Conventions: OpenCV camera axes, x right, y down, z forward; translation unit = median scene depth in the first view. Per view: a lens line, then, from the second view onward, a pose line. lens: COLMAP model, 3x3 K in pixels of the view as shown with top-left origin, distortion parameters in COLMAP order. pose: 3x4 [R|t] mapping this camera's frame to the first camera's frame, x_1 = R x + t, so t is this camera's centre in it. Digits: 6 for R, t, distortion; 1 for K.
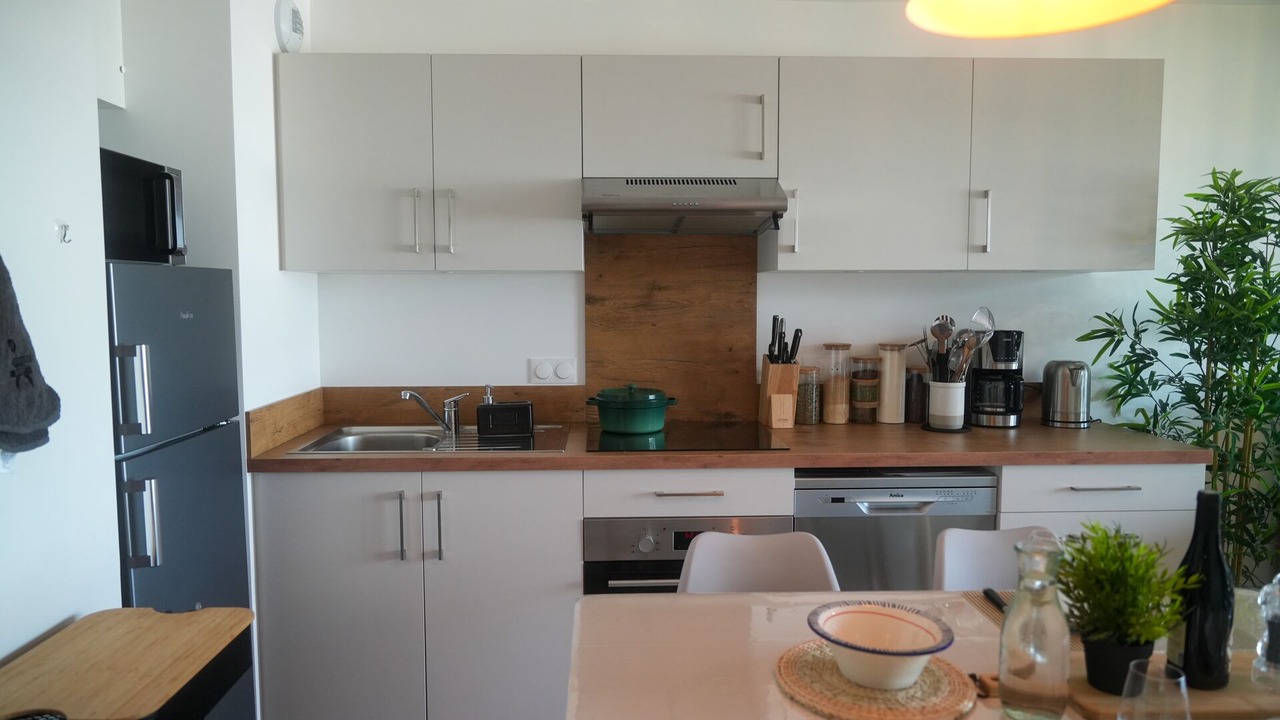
lens RADIAL K [[865.3, 0, 635.3], [0, 865.3, 361.1], [0, 0, 1]] dist [0.001336, 0.005006]
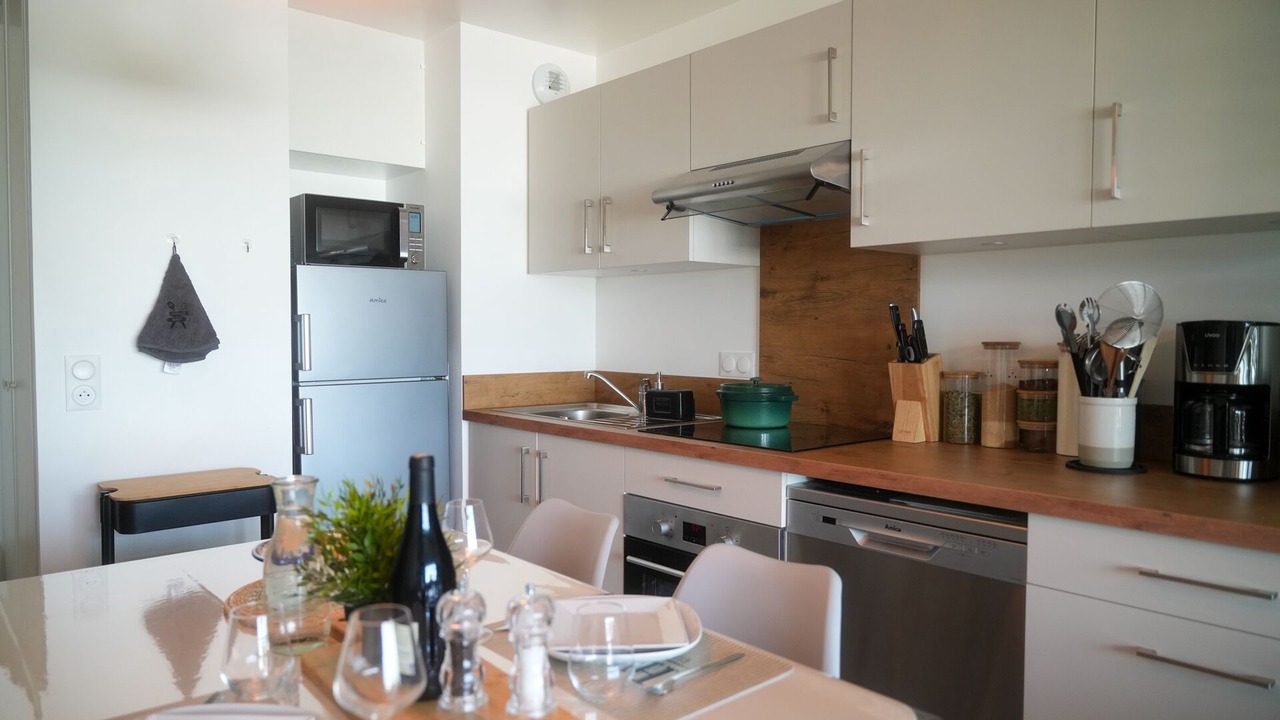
lens RADIAL K [[865.3, 0, 636.4], [0, 865.3, 356.5], [0, 0, 1]] dist [0.001336, 0.005006]
pose [[0.623226, 0.028264, -0.781531, 0.660815], [-0.065546, 0.997718, -0.016187, 0.027532], [0.779290, 0.061314, 0.623656, 0.296961]]
